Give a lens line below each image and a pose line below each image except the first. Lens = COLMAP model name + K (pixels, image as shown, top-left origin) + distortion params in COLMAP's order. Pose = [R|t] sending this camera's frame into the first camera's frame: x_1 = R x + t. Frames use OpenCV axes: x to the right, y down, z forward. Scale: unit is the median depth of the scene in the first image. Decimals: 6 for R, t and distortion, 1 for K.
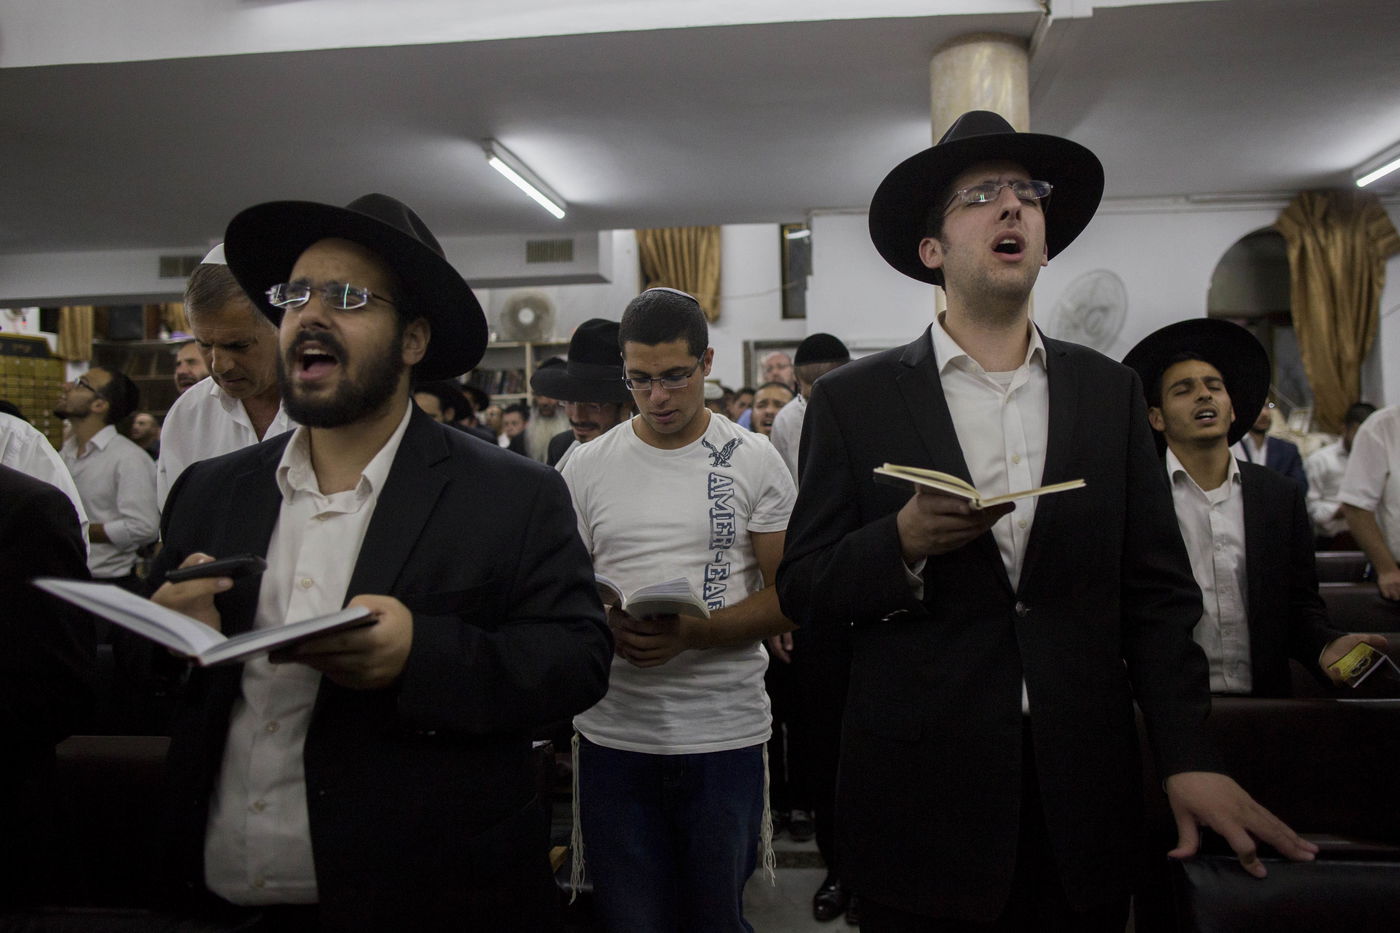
lens RADIAL K [[947.9, 0, 700.0], [0, 947.9, 466.5], [0, 0, 1]] dist [0.003365, 0.000559]
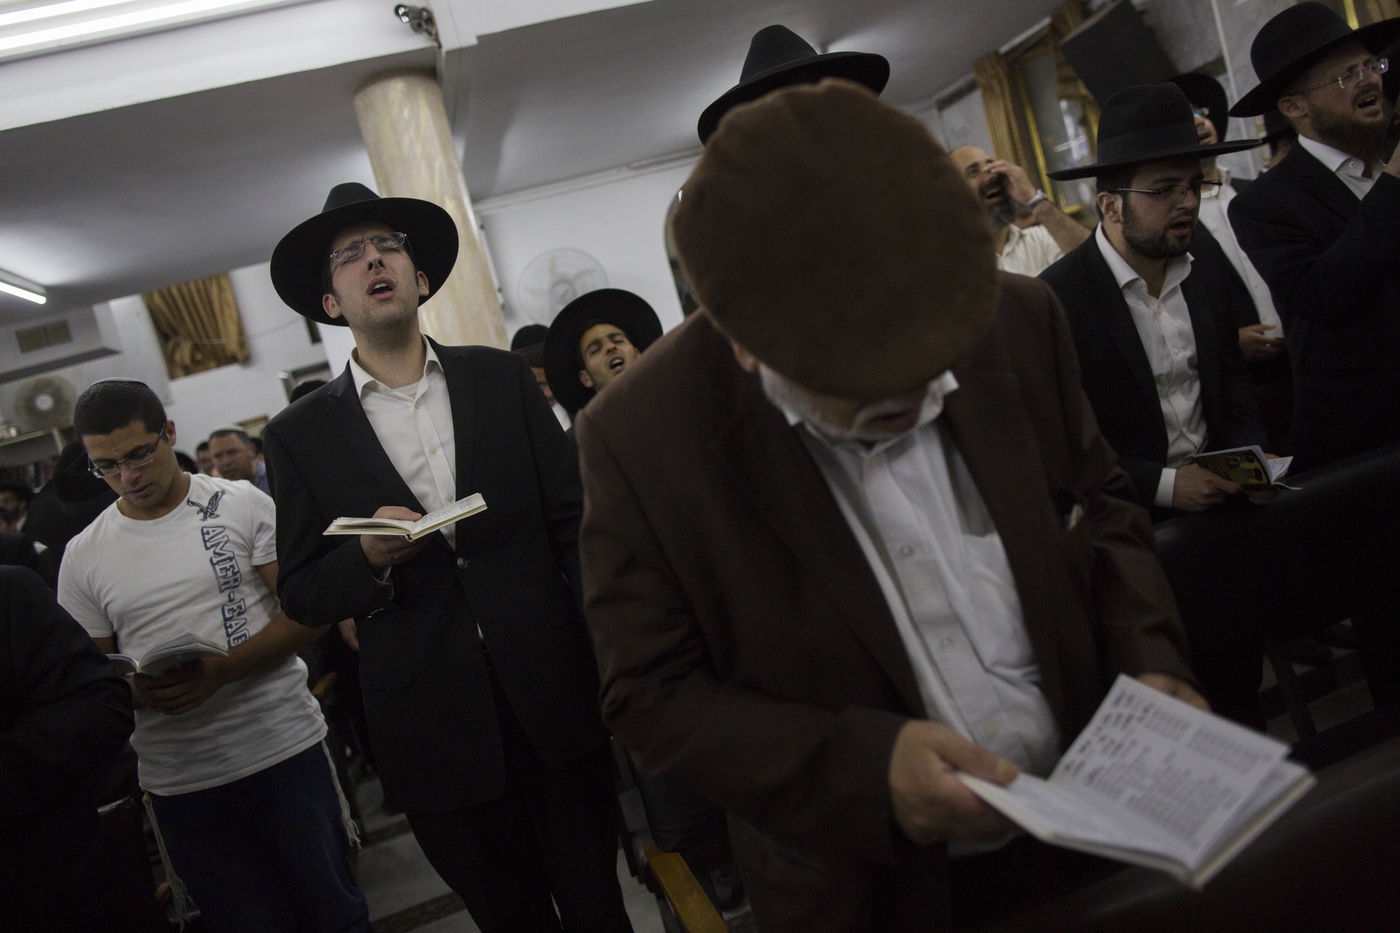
lens RADIAL K [[999.6, 0, 698.2], [0, 999.6, 408.6], [0, 0, 1]] dist [0.163730, -0.237699]
pose [[0.920371, -0.266776, 0.285917, 0.241567], [0.271435, 0.962158, 0.023995, 0.001732], [-0.281498, 0.055523, 0.957954, -0.335194]]
